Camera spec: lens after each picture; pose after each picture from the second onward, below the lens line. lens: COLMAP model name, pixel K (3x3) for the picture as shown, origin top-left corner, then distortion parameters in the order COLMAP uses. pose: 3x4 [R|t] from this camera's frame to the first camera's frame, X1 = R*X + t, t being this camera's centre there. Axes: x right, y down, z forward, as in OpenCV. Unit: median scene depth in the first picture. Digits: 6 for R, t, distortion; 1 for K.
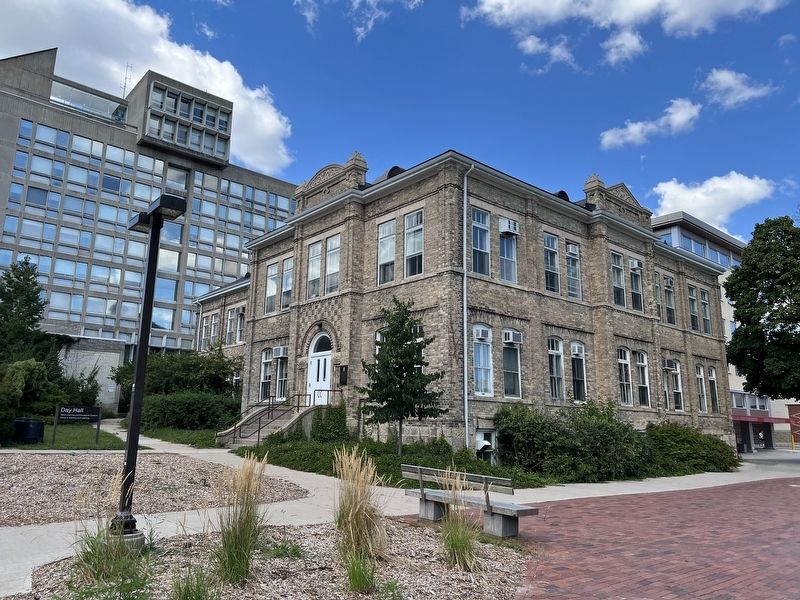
lens RADIAL K [[611.6, 0, 401.7], [0, 611.6, 294.6], [0, 0, 1]] dist [0.011247, -0.006694]
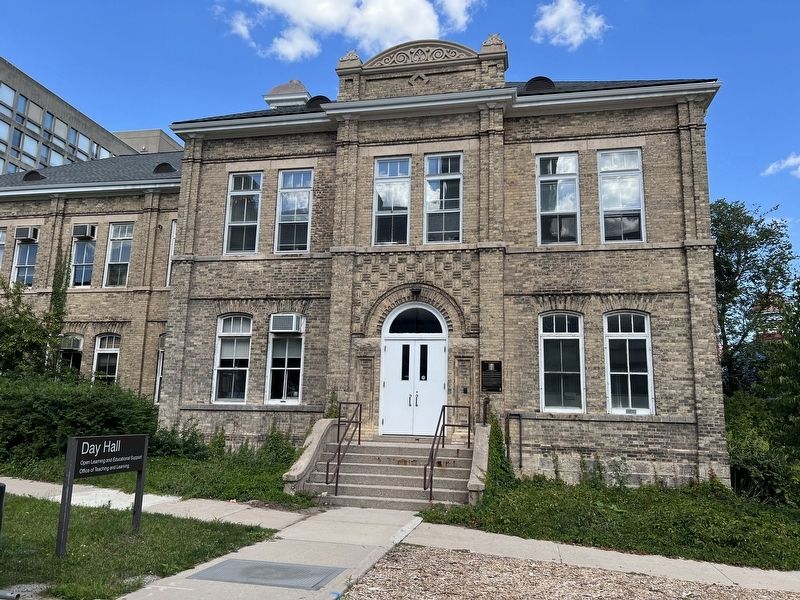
lens RADIAL K [[611.6, 0, 398.7], [0, 611.6, 304.3], [0, 0, 1]] dist [0.011247, -0.006694]
pose [[0.802112, 0.106203, 0.587654, -0.503415], [-0.140618, 0.989978, 0.013022, 0.057120], [-0.580382, -0.093080, 0.809007, 0.498354]]
